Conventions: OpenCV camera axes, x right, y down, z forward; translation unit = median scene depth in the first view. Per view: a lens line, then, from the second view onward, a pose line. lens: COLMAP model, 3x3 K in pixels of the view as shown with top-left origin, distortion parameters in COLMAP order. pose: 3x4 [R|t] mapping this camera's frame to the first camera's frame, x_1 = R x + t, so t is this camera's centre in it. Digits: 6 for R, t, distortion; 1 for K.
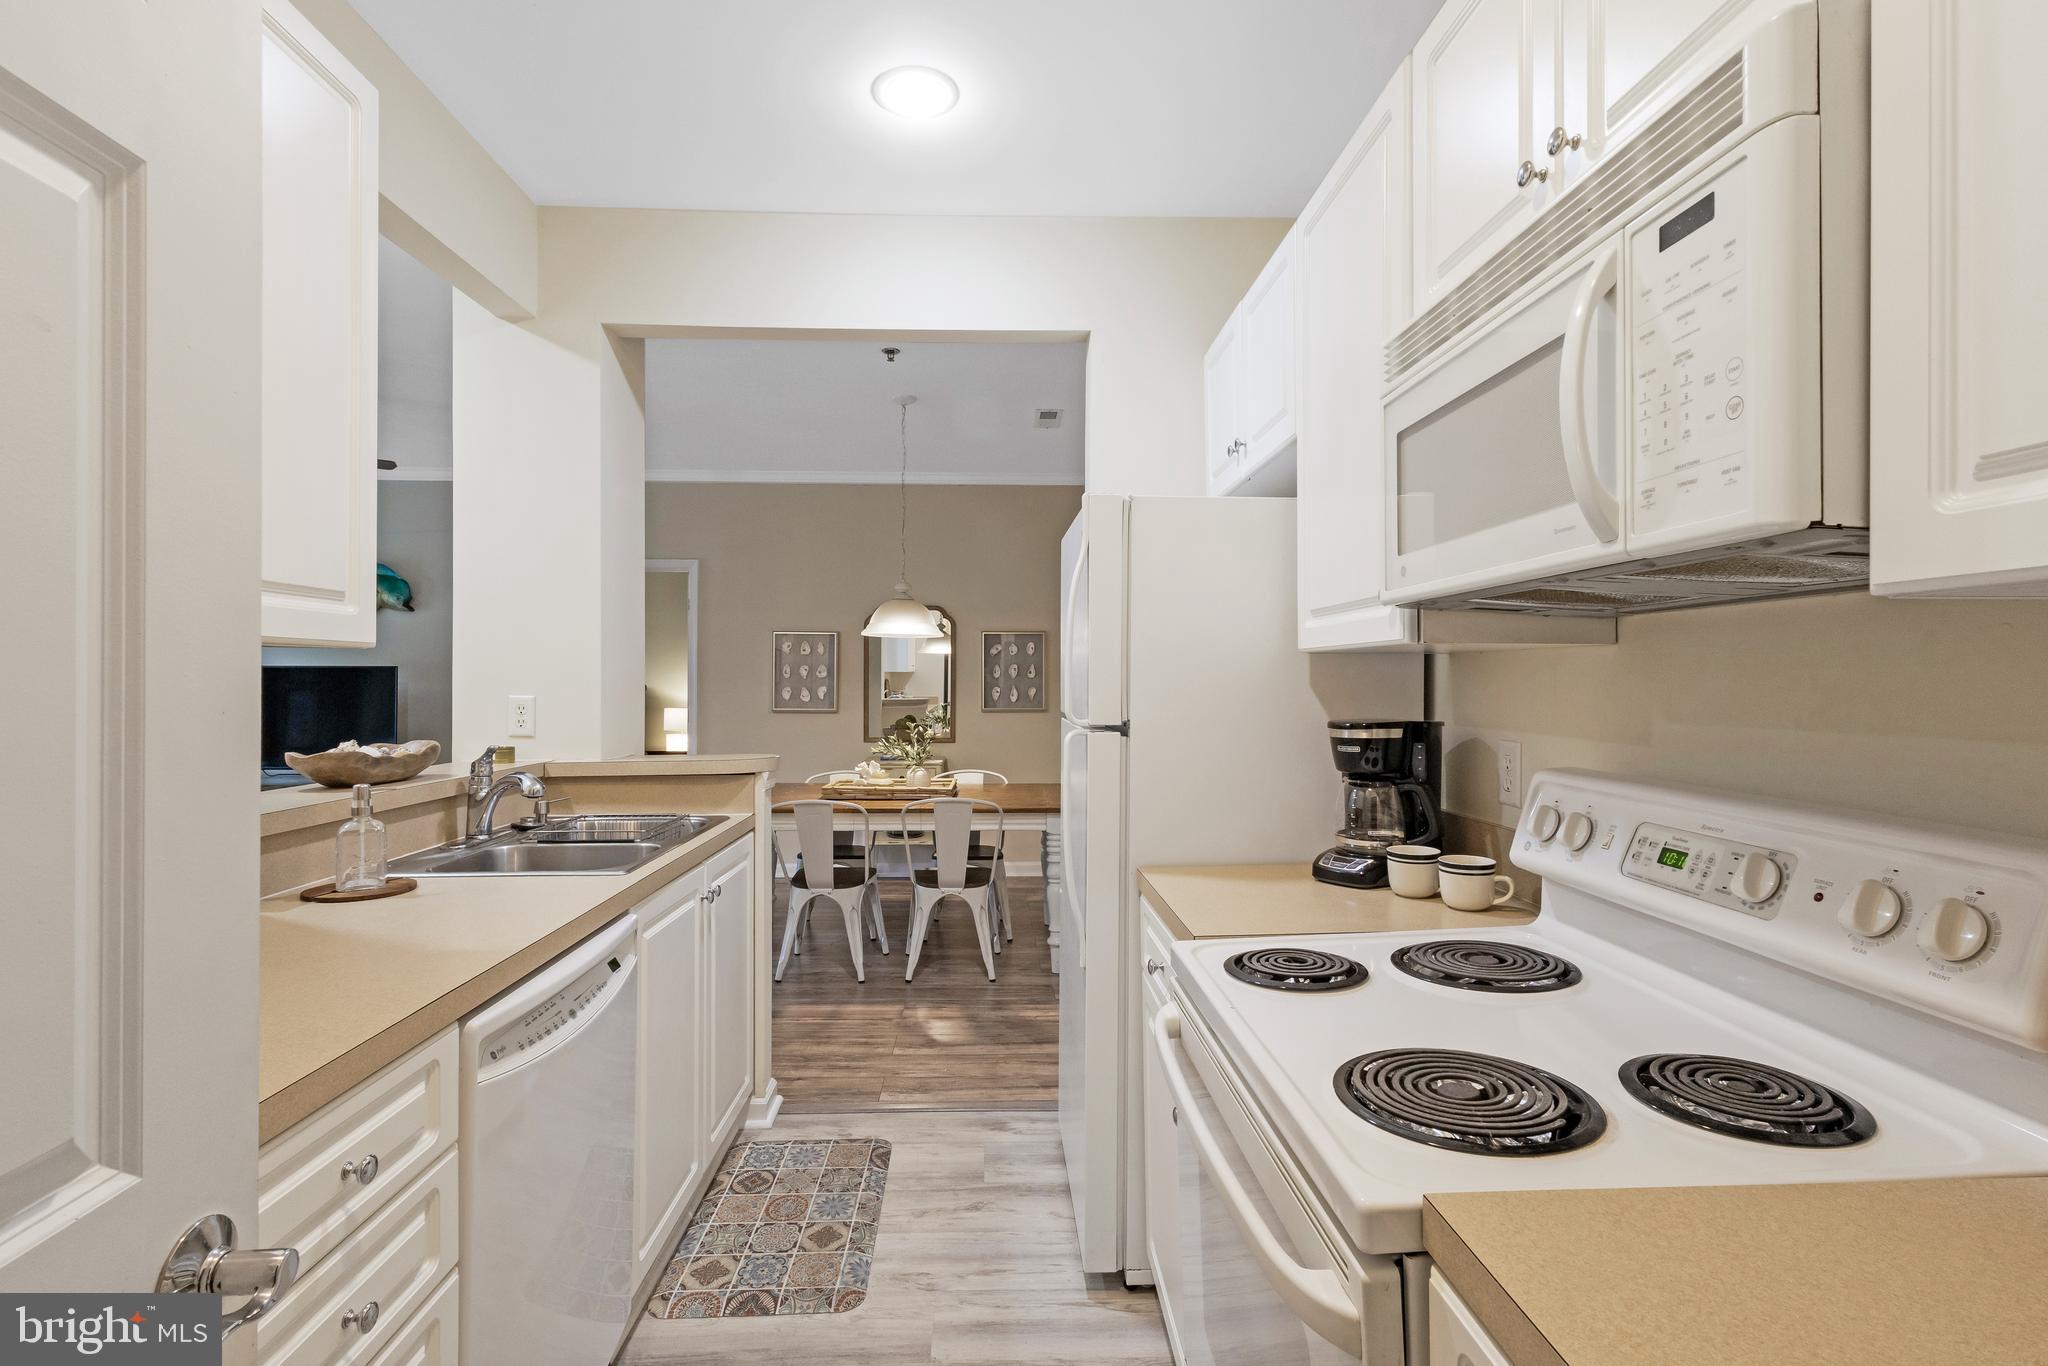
lens RADIAL K [[963.0, 0, 1023.9], [0, 963.0, 687.2], [0, 0, 1]] dist [0.001122, 0.001094]
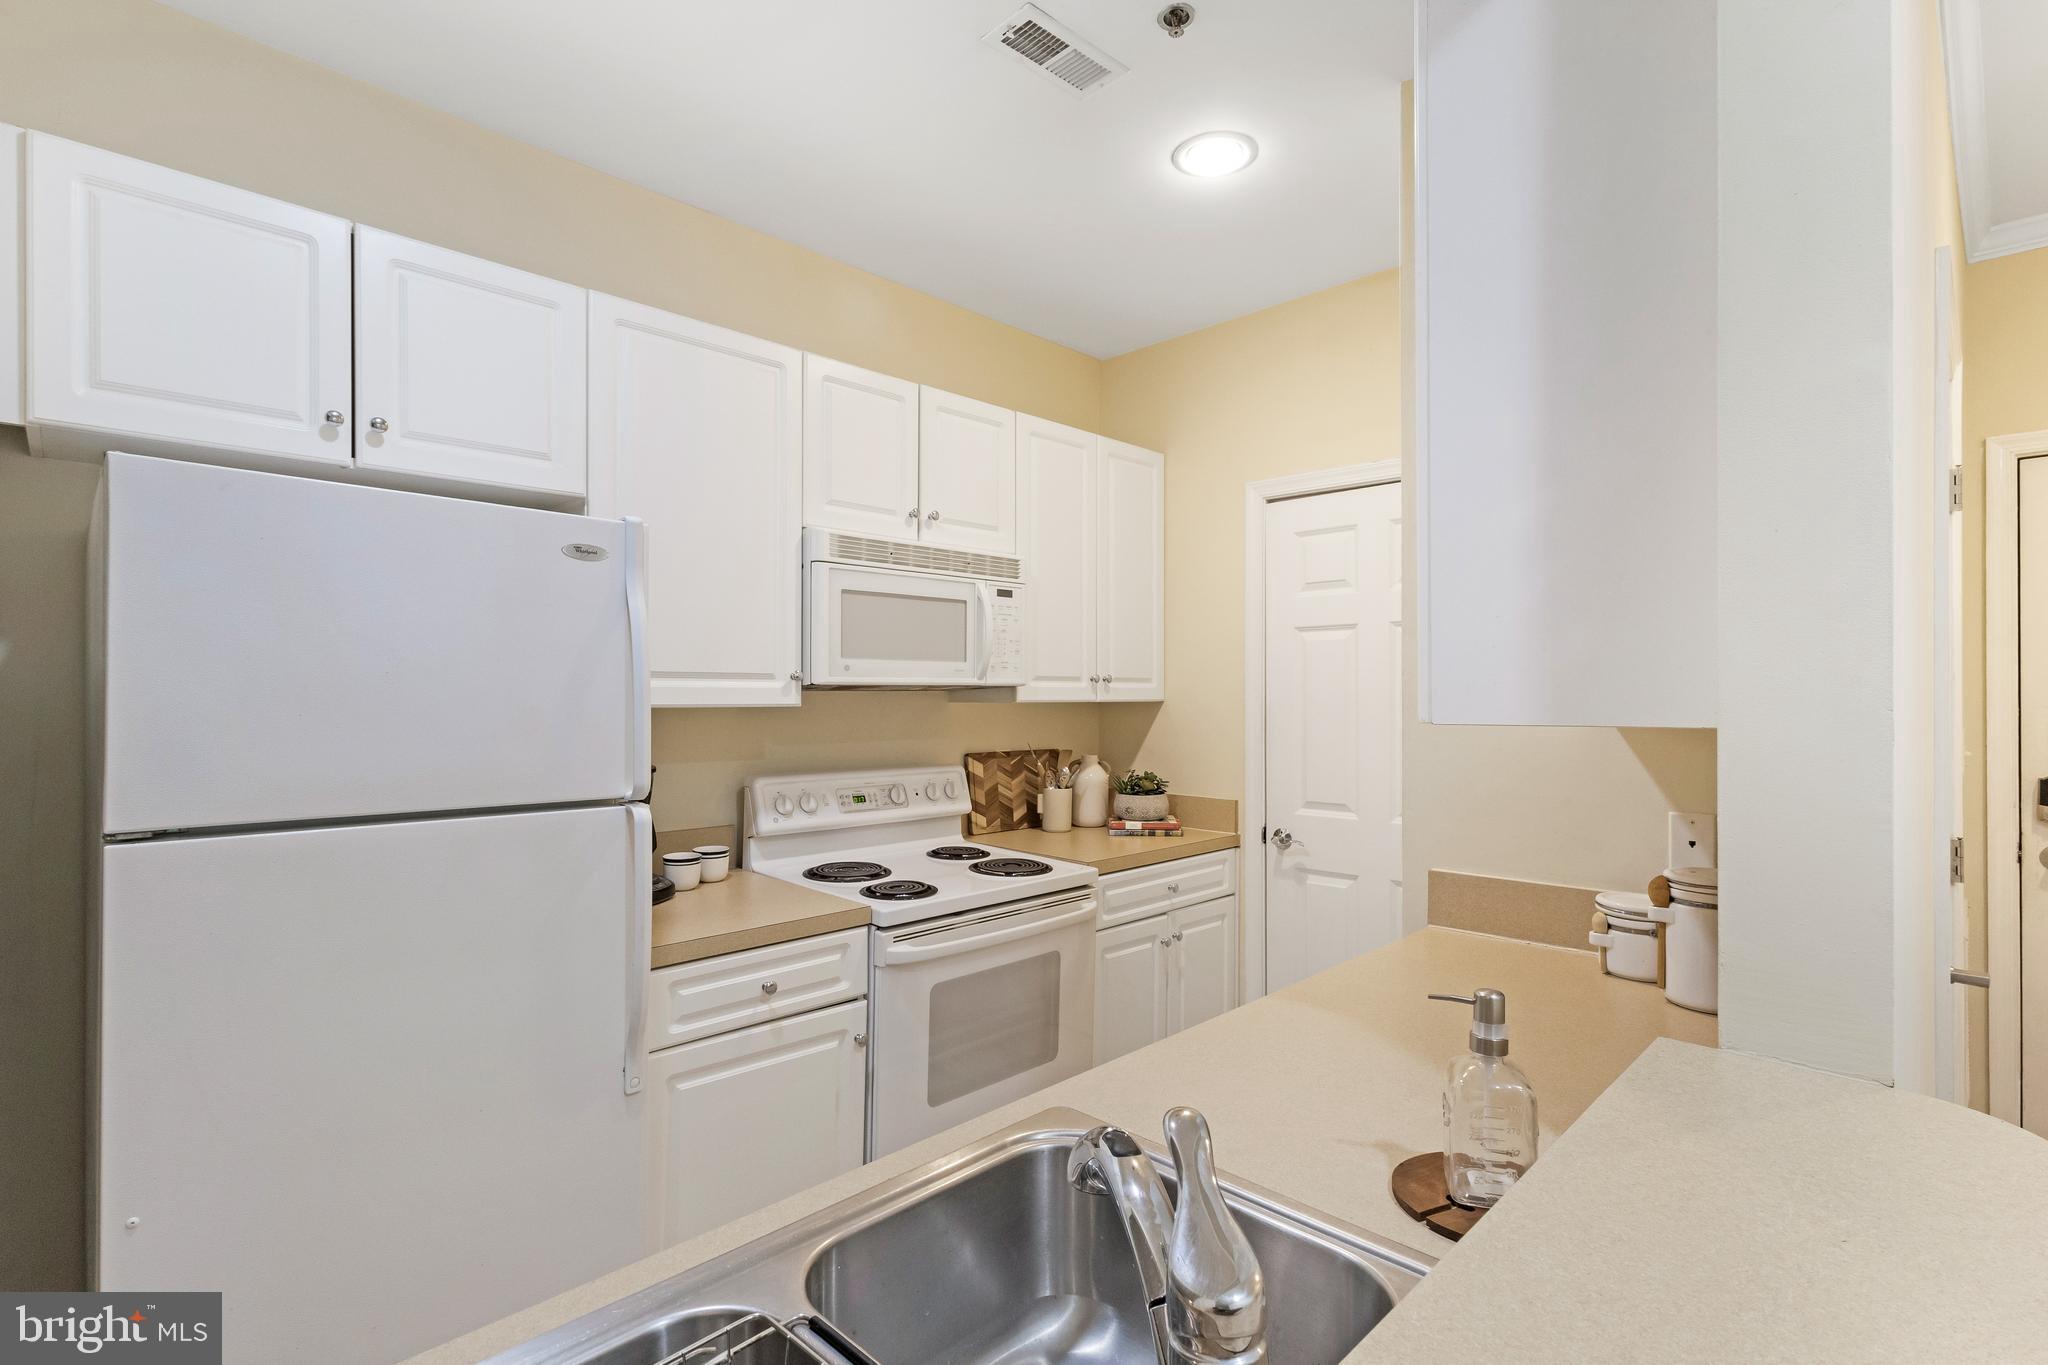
lens RADIAL K [[963.0, 0, 1023.9], [0, 963.0, 686.7], [0, 0, 1]] dist [0.001122, 0.001094]
pose [[-0.673010, 0.004271, 0.739621, -1.648081], [0.004382, 0.999989, -0.001786, -0.114209], [-0.739620, 0.002039, -0.673021, 2.788909]]
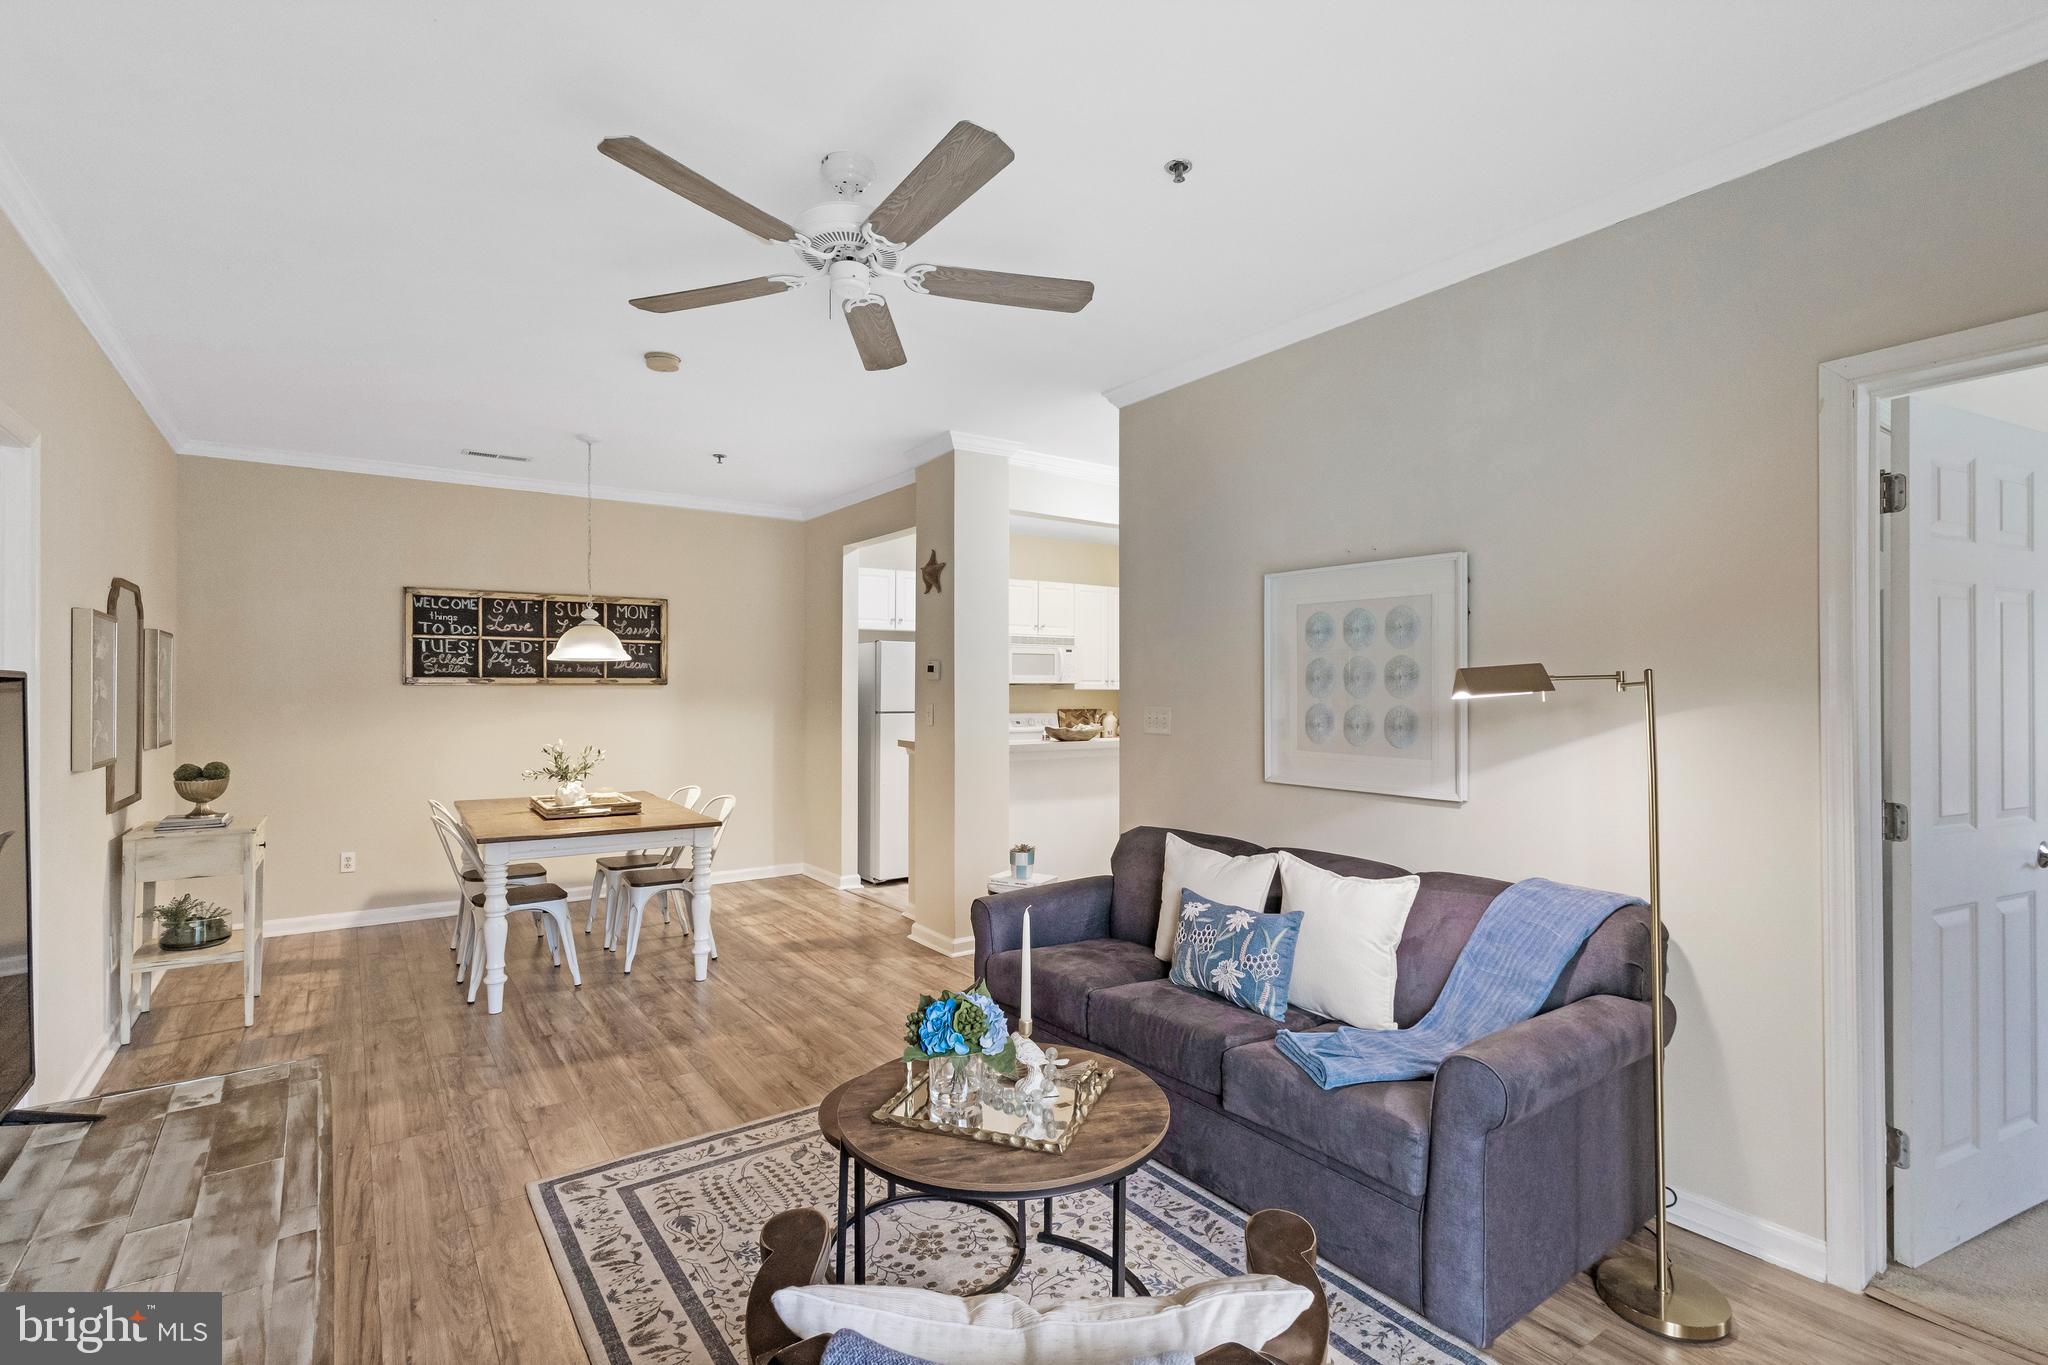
lens RADIAL K [[960.8, 0, 1027.5], [0, 960.8, 686.2], [0, 0, 1]] dist [0.000562, 0.000508]
pose [[-0.544738, 0.004594, 0.838594, -6.196550], [0.006267, 0.999979, -0.001407, -0.090490], [-0.838583, 0.004489, -0.544755, 5.670712]]
